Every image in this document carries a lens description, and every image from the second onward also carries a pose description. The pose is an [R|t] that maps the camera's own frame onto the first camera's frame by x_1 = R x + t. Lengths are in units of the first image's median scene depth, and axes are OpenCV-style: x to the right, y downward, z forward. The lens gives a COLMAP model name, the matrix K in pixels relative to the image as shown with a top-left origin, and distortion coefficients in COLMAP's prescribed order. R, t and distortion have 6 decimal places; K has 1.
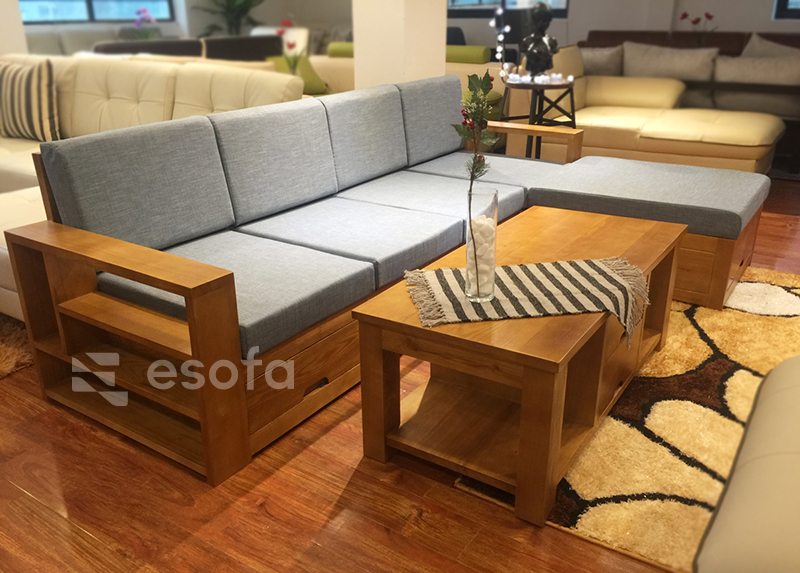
lens RADIAL K [[681.6, 0, 383.8], [0, 681.6, 303.9], [0, 0, 1]] dist [0.023873, -0.005698]
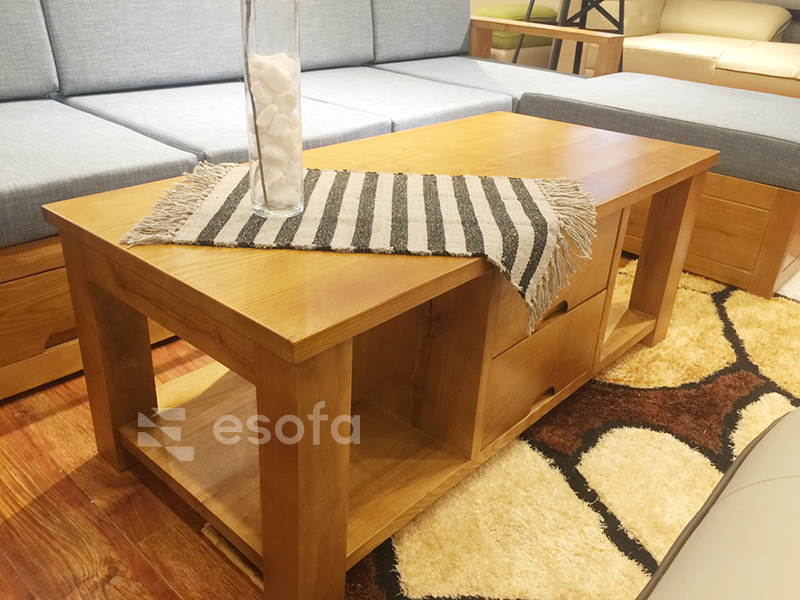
lens RADIAL K [[684.5, 0, 389.1], [0, 684.5, 298.2], [0, 0, 1]] dist [0.062323, -0.091996]
pose [[0.987874, 0.120367, -0.098069, 0.228354], [-0.114925, 0.991597, 0.059388, 0.013827], [0.104394, -0.047397, 0.993406, 0.345491]]
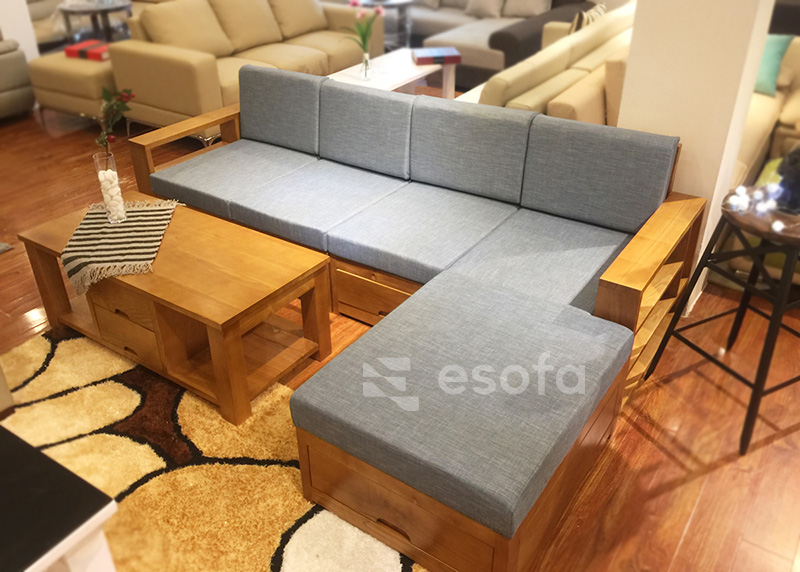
lens RADIAL K [[682.4, 0, 400.3], [0, 682.4, 266.5], [0, 0, 1]] dist [0.007105, -0.013052]
pose [[0.006992, 0.505879, -0.862576, 1.227190], [-0.387056, 0.796729, 0.464124, -0.715309], [0.922030, 0.330620, 0.201374, 1.025249]]
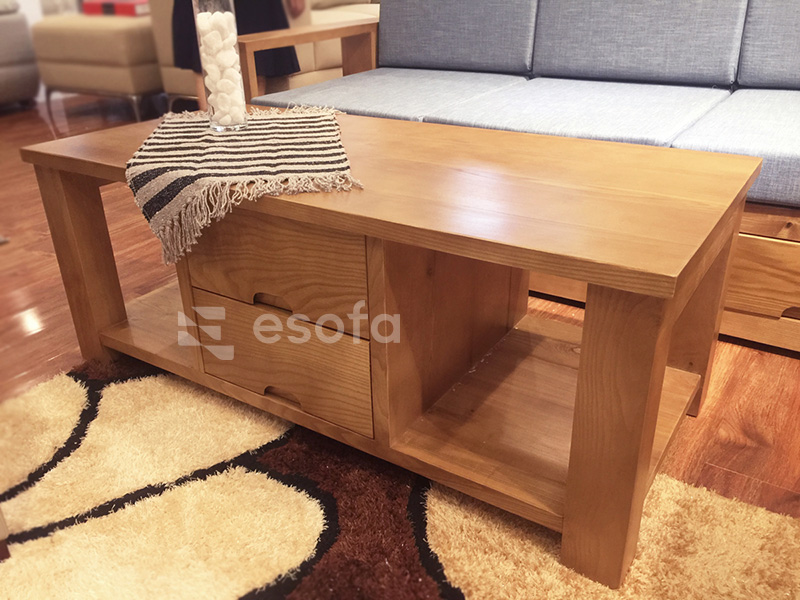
lens RADIAL K [[684.5, 0, 389.1], [0, 684.5, 298.2], [0, 0, 1]] dist [0.062323, -0.091996]
pose [[0.009990, 0.446760, -0.894598, 0.716159], [-0.368708, 0.833250, 0.412006, -0.183248], [0.929492, 0.325729, 0.173048, 0.847699]]
